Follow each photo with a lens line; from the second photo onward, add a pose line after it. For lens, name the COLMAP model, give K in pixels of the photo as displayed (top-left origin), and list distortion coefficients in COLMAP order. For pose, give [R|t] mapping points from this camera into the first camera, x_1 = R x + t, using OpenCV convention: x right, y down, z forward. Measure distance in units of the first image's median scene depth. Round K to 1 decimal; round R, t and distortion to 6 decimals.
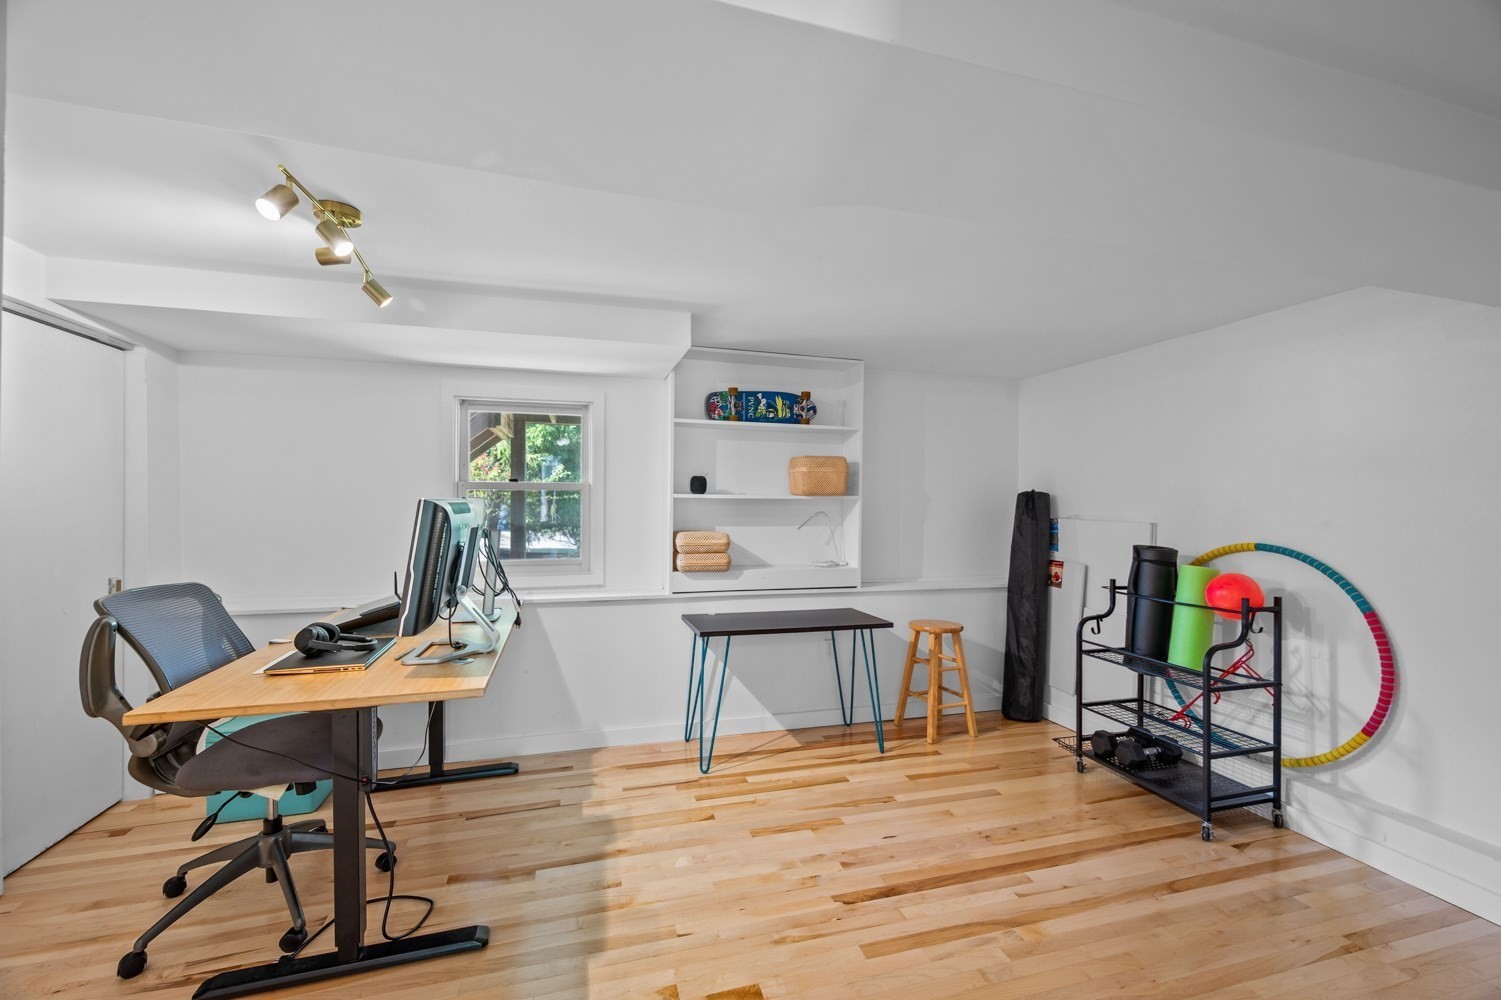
lens RADIAL K [[621.7, 0, 748.5], [0, 621.7, 501.9], [0, 0, 1]] dist [-0.000758, -0.000240]
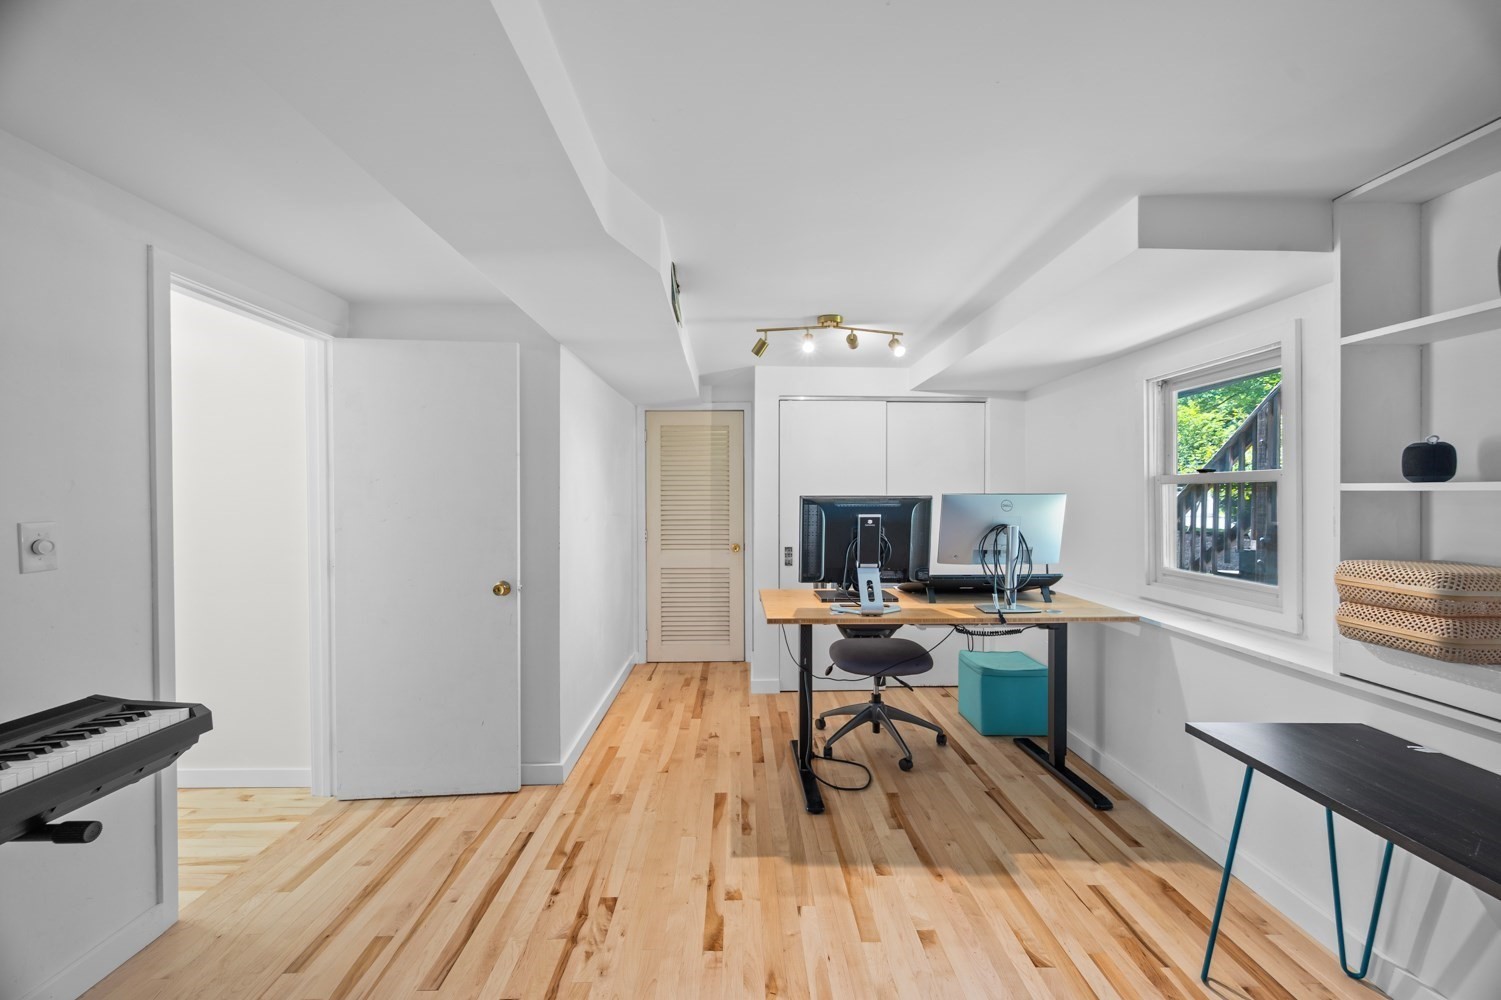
lens RADIAL K [[600.8, 0, 750.5], [0, 600.8, 500.0], [0, 0, 1]] dist [0.000492, 0.000077]
pose [[-0.264351, 0.000308, -0.964426, 0.625540], [-0.006204, 0.999979, 0.002019, 0.004258], [0.964407, 0.006517, -0.264343, 0.829877]]
